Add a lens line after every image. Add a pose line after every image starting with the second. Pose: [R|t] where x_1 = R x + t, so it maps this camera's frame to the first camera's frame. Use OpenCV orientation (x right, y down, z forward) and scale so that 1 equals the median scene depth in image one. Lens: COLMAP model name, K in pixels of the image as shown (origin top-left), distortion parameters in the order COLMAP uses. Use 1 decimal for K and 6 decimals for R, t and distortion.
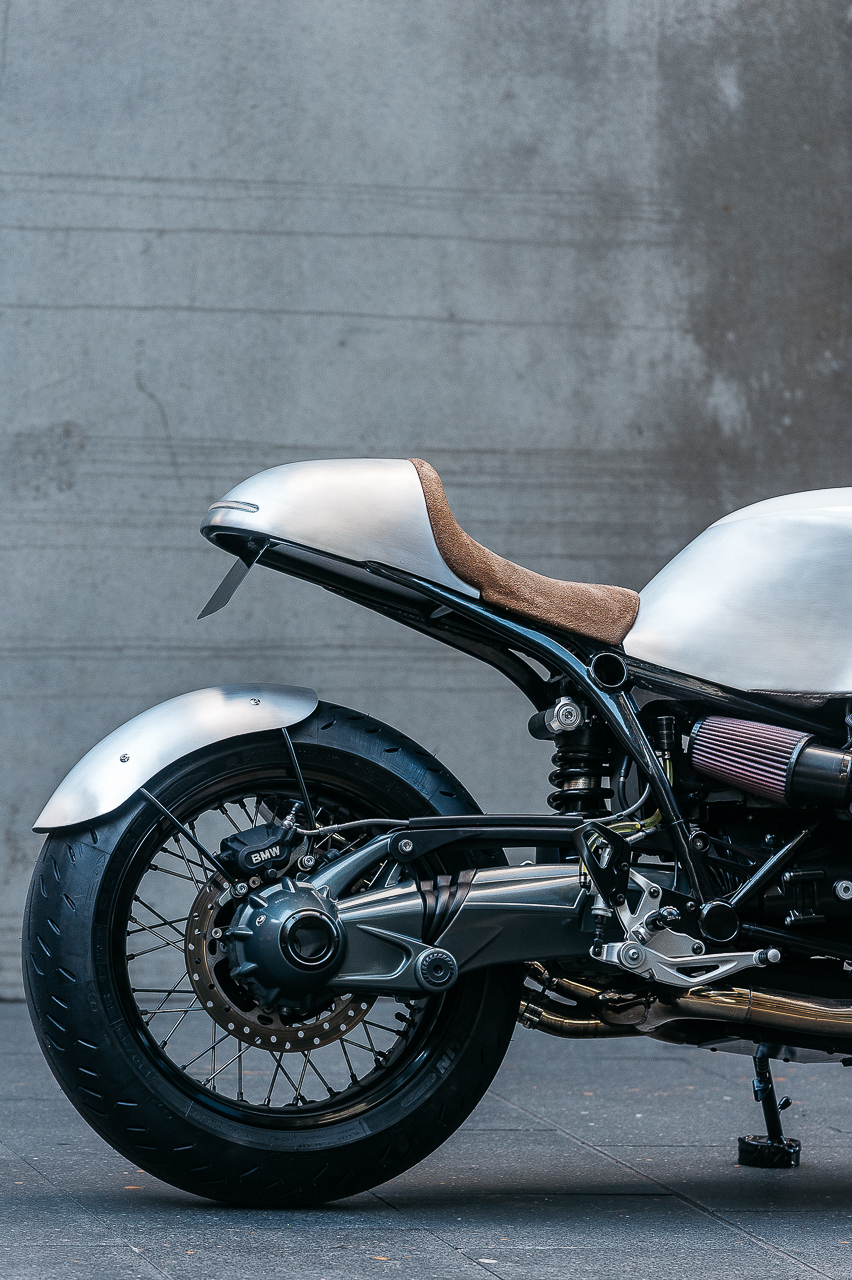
lens RADIAL K [[6851.9, 0, 426.0], [0, 6851.9, 640.0], [0, 0, 1]] dist [-0.030851, -5.641322]
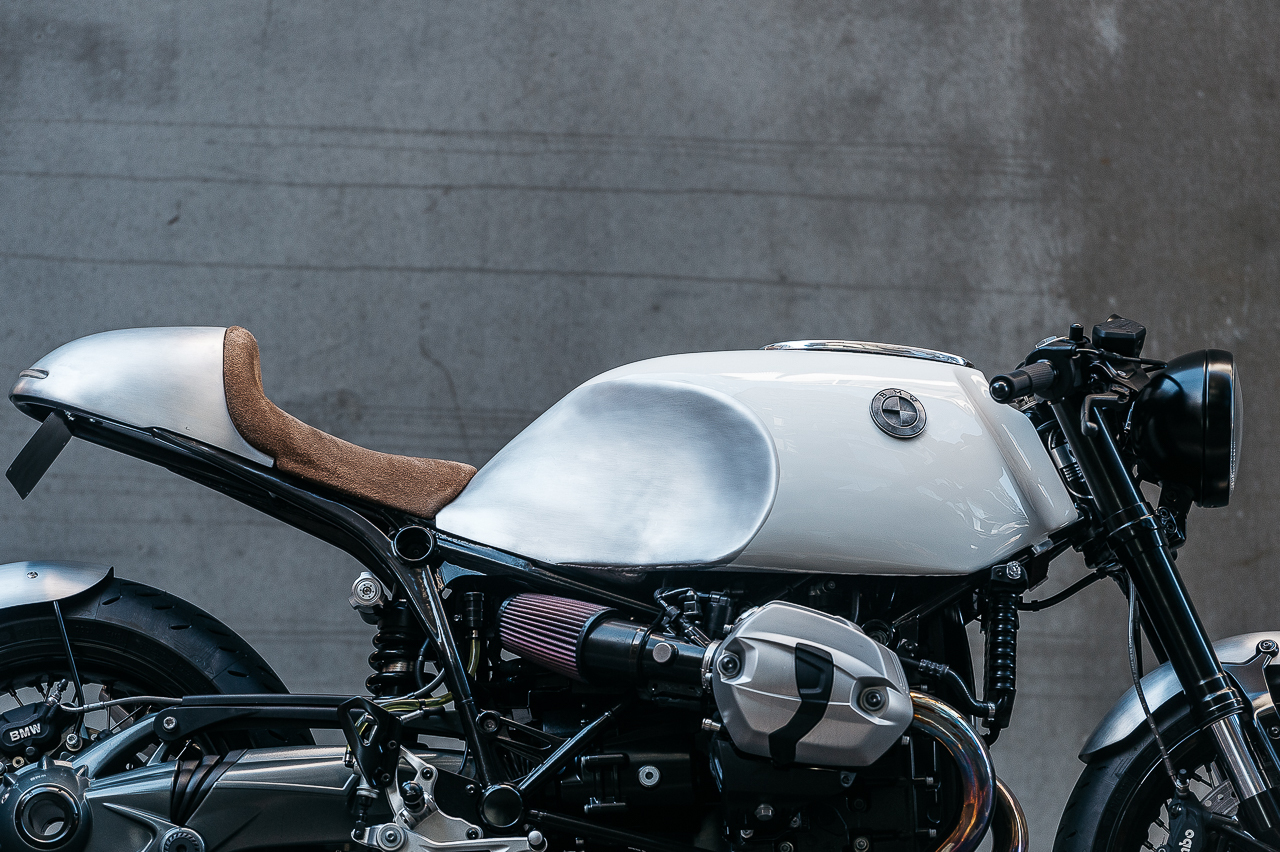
lens RADIAL K [[7862.9, 0, 640.0], [0, 7862.9, 426.0], [0, 0, 1]] dist [-0.006983, -5.010450]
pose [[0.958493, -0.016068, -0.284662, 0.293620], [-0.008685, 0.996302, -0.085481, 0.064794], [0.284983, 0.084405, 0.954809, -0.015833]]
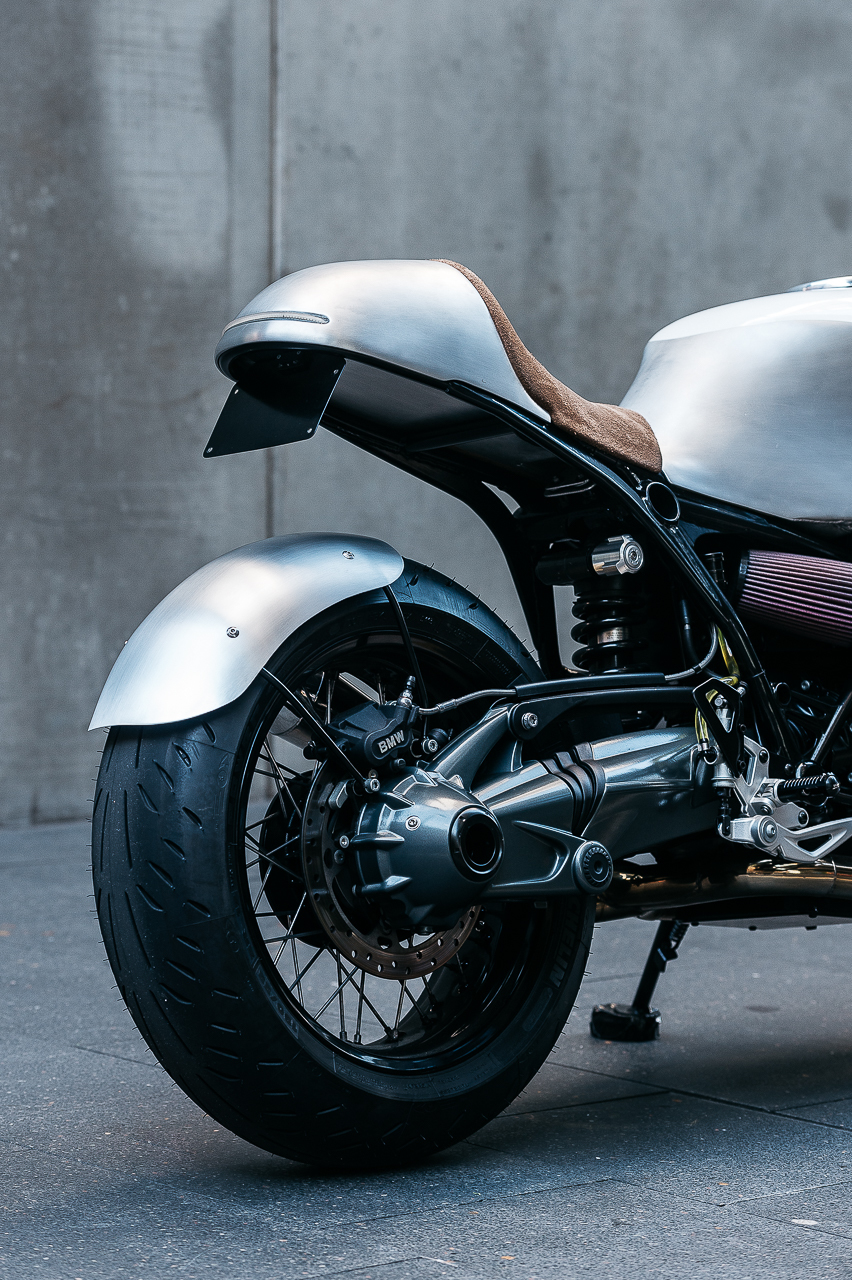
lens RADIAL K [[4230.1, 0, 401.9], [0, 4230.1, 639.5], [0, 0, 1]] dist [-0.044174, -0.047542]
pose [[0.874604, -0.051606, 0.482083, -0.210703], [0.031862, 0.998287, 0.049060, -0.004423], [-0.483790, -0.027548, 0.874751, 0.443891]]
